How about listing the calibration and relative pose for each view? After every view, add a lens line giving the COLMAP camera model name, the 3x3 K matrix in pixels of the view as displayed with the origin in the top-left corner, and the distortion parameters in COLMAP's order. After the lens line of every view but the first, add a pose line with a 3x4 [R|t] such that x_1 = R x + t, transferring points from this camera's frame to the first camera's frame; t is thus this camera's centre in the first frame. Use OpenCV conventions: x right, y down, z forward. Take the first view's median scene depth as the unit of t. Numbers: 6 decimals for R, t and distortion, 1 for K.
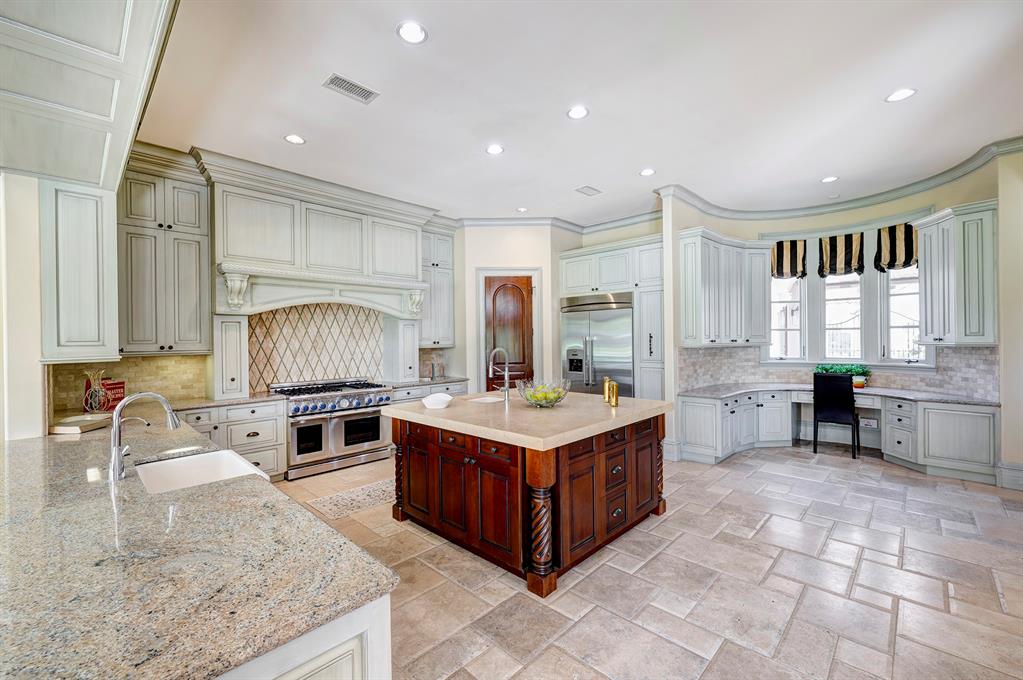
lens RADIAL K [[421.7, 0, 506.2], [0, 421.7, 343.6], [0, 0, 1]] dist [-0.009137, 0.000053]
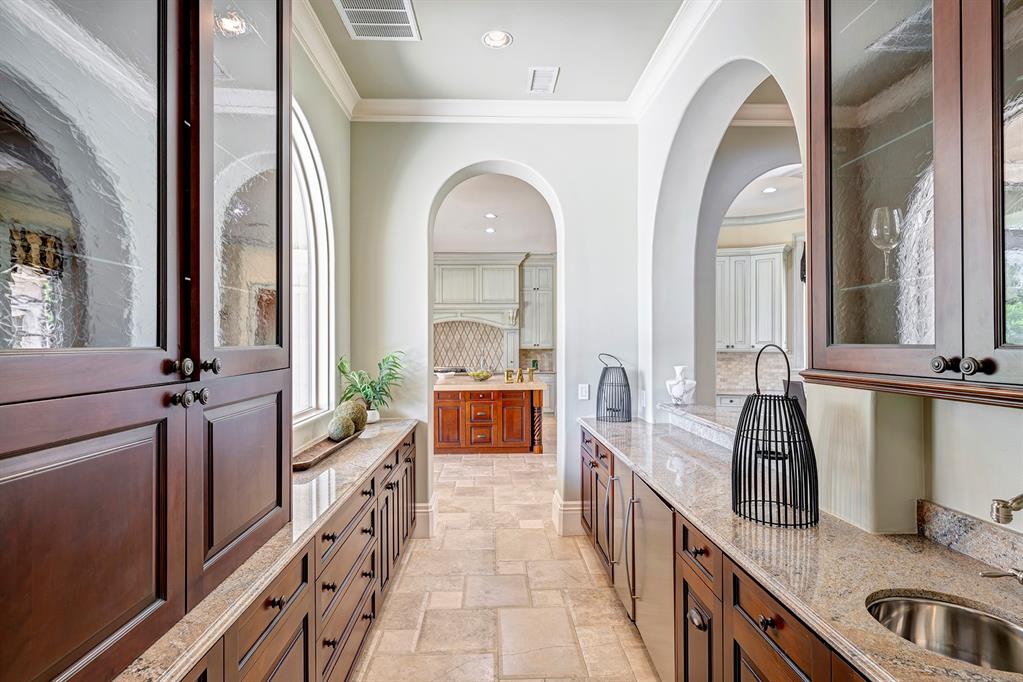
lens RADIAL K [[482.8, 0, 511.1], [0, 482.8, 351.0], [0, 0, 1]] dist [0.004780, 0.001046]
pose [[0.719265, 0.018289, -0.694496, 1.052585], [-0.016304, 0.999822, 0.009443, 0.003842], [0.694545, 0.004531, 0.719435, -0.241127]]
